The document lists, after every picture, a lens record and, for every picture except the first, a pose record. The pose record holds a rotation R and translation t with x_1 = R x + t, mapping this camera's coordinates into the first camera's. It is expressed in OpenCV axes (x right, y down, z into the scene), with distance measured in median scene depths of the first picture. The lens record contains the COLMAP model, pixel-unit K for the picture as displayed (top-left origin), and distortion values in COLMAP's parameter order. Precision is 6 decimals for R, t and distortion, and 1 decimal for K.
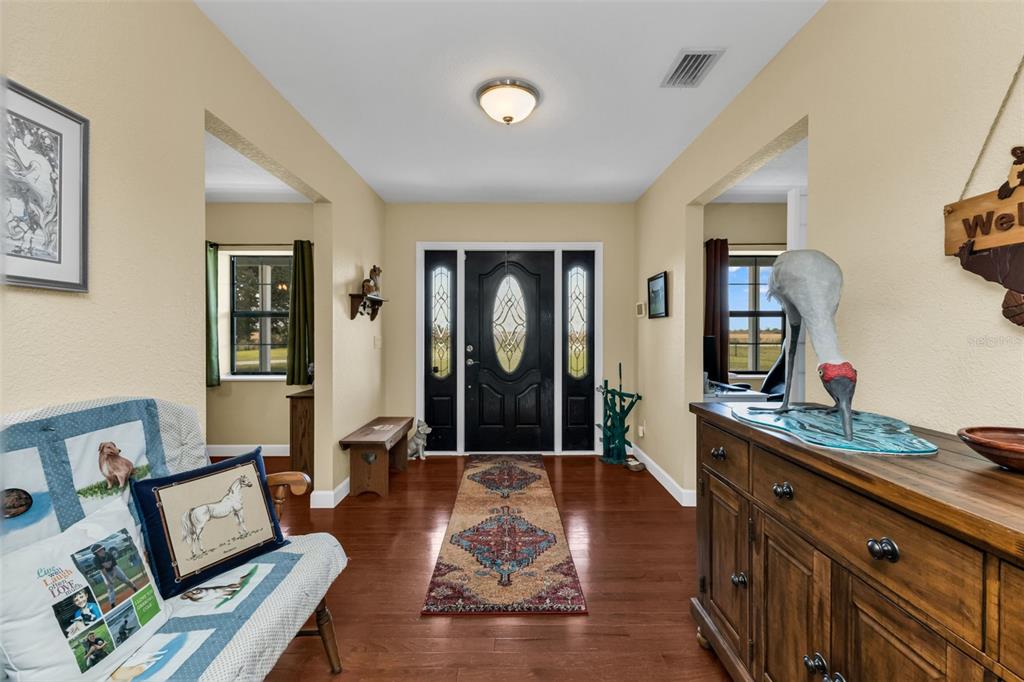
lens RADIAL K [[446.9, 0, 511.9], [0, 446.9, 338.0], [0, 0, 1]] dist [0.003840, 0.000342]
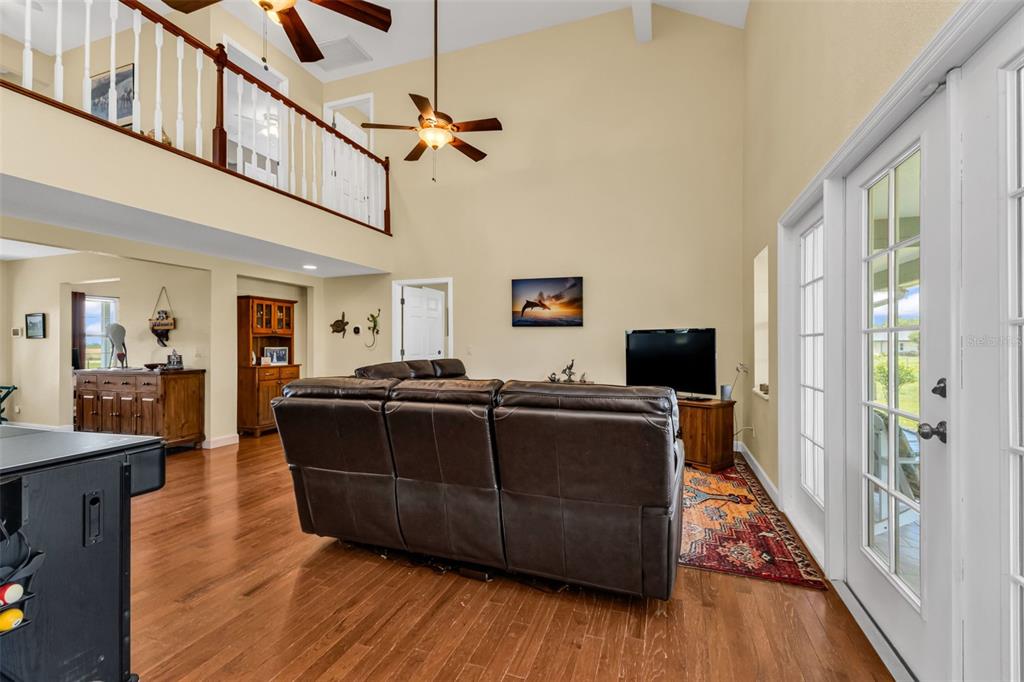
lens RADIAL K [[446.9, 0, 511.9], [0, 446.9, 338.0], [0, 0, 1]] dist [0.003840, 0.000342]
pose [[0.341315, 0.010516, 0.939890, -0.523567], [0.016626, 0.999713, -0.017223, 0.011274], [-0.939802, 0.021505, 0.341042, -1.022228]]
